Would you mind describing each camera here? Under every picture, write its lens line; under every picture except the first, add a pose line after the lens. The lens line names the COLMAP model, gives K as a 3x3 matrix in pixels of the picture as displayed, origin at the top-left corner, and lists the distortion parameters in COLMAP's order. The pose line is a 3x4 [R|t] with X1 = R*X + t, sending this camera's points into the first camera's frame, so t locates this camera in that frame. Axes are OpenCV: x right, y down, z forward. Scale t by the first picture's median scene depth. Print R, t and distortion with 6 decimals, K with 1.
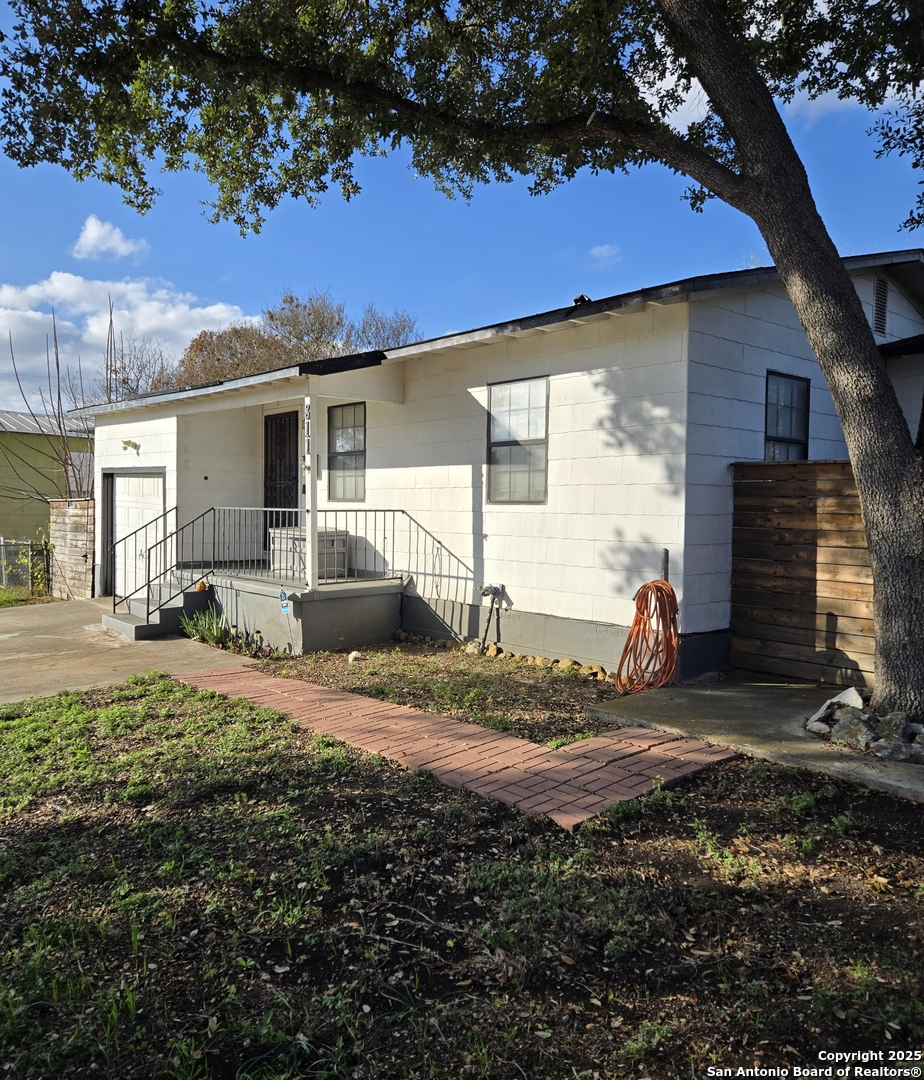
lens RADIAL K [[846.3, 0, 462.1], [0, 846.3, 505.3], [0, 0, 1]] dist [0.061893, -0.001162]
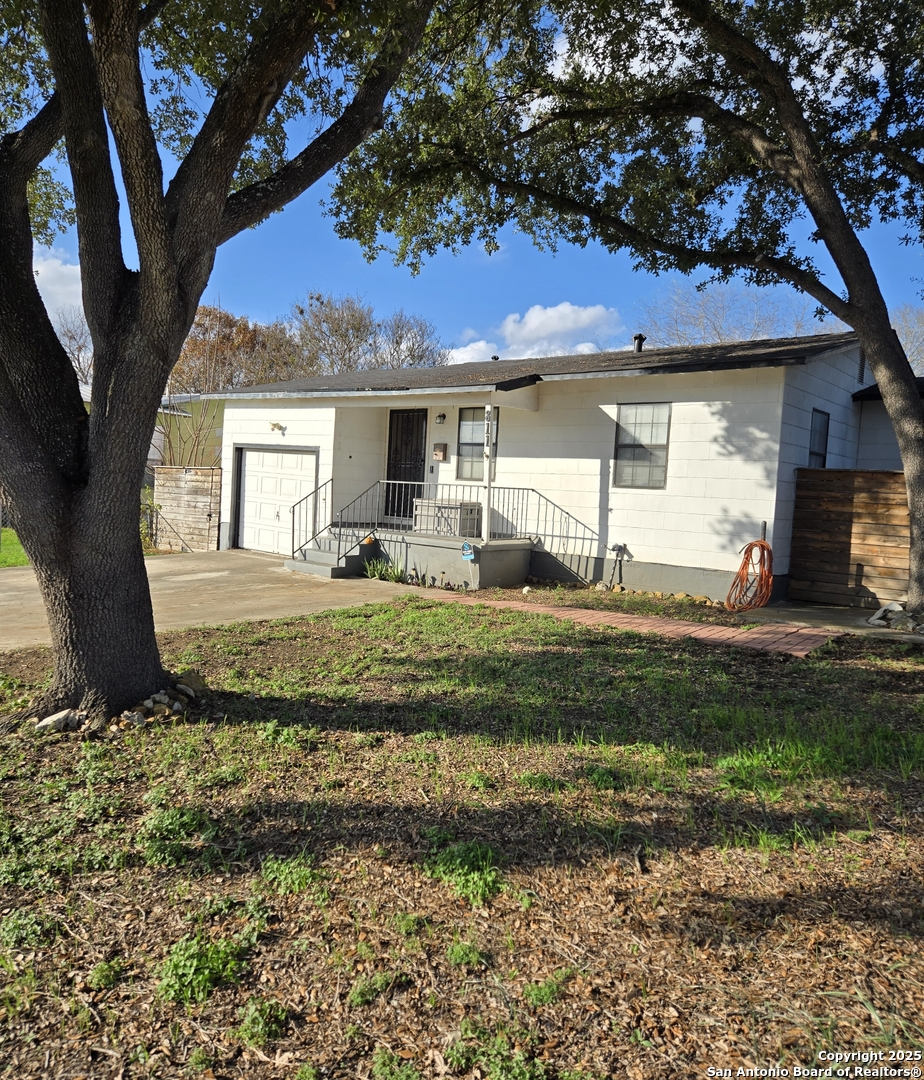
lens RADIAL K [[846.3, 0, 462.1], [0, 846.3, 505.3], [0, 0, 1]] dist [0.061893, -0.001162]
pose [[0.985012, 0.038708, 0.168089, -0.458927], [-0.042406, 0.998930, 0.018464, 0.012786], [-0.167195, -0.025315, 0.985599, -0.370610]]
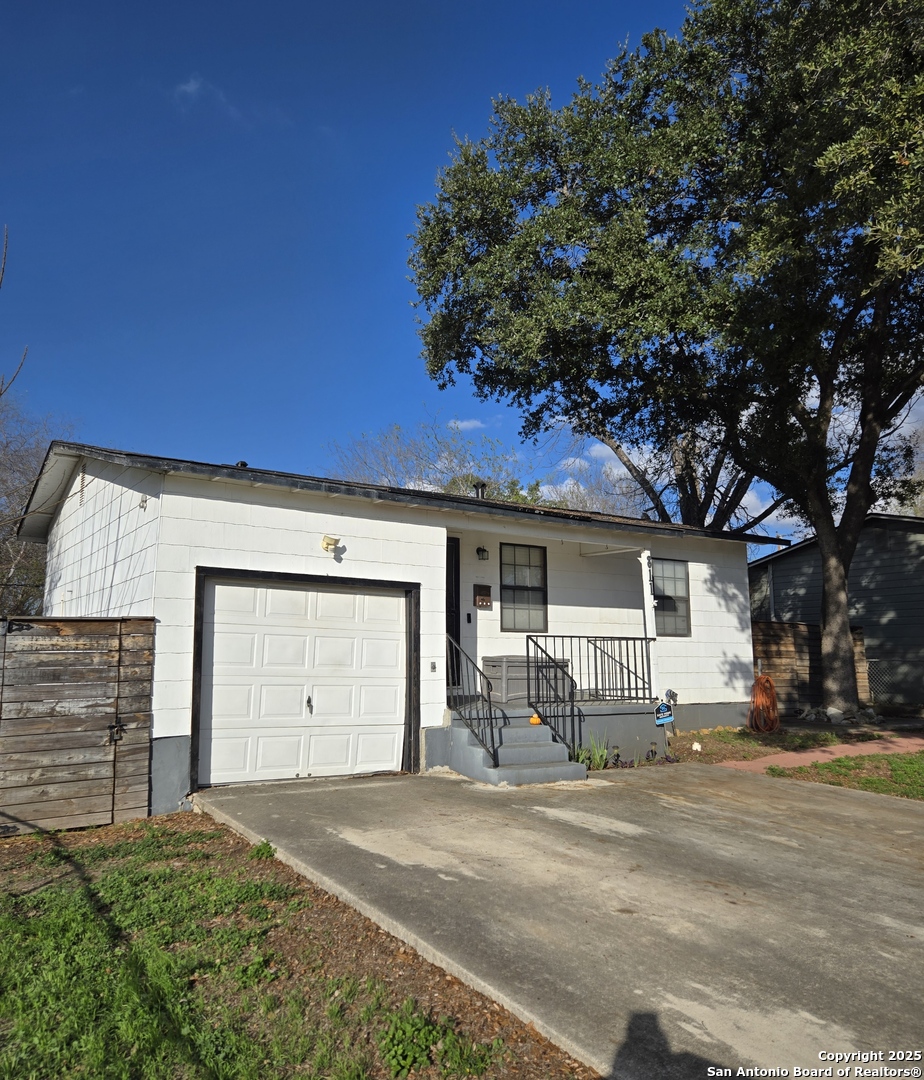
lens RADIAL K [[846.3, 0, 462.1], [0, 846.3, 505.3], [0, 0, 1]] dist [0.061893, -0.001162]
pose [[0.107227, 0.167561, 0.980013, -1.520448], [0.000375, 0.985689, -0.168573, 0.022886], [-0.994235, 0.018443, 0.105629, 1.162914]]
